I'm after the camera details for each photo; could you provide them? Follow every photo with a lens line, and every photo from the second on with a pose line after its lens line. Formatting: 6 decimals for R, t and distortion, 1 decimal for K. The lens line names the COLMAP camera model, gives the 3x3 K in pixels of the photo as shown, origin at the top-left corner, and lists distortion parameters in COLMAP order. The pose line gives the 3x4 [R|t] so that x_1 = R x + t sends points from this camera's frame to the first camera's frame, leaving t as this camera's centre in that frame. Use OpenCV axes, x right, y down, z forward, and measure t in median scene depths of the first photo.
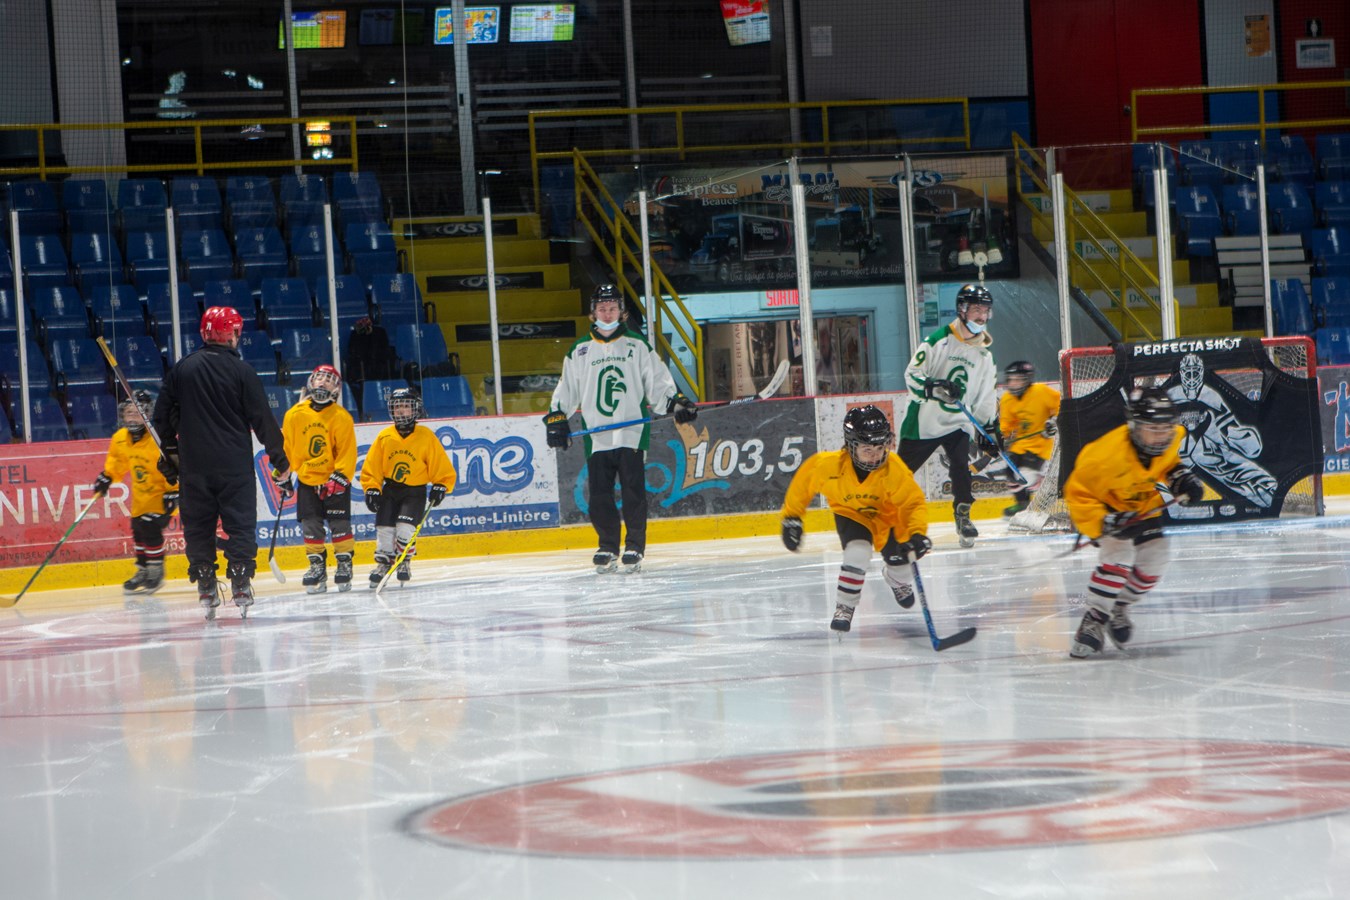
lens RADIAL K [[3843.7, 0, 675.0], [0, 3843.7, 450.0], [0, 0, 1]] dist [0.057653, 0.994296]
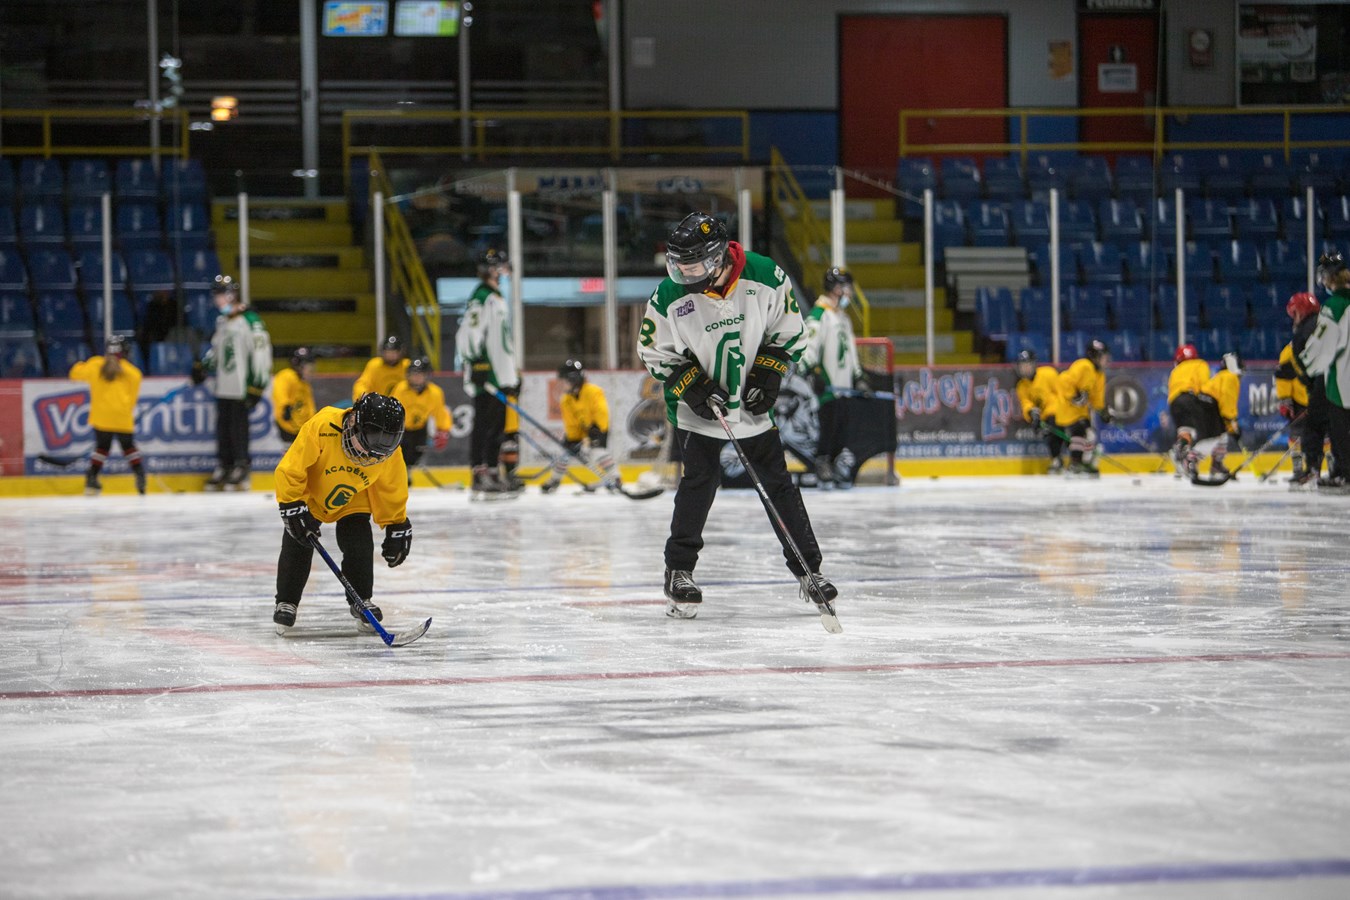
lens RADIAL K [[4726.2, 0, 675.0], [0, 4726.2, 450.0], [0, 0, 1]] dist [0.003868, 4.223420]
pose [[0.997012, 0.043523, -0.063813, 0.153394], [-0.043372, 0.999052, 0.003738, 0.002082], [0.063916, -0.000959, 0.997955, -0.387170]]
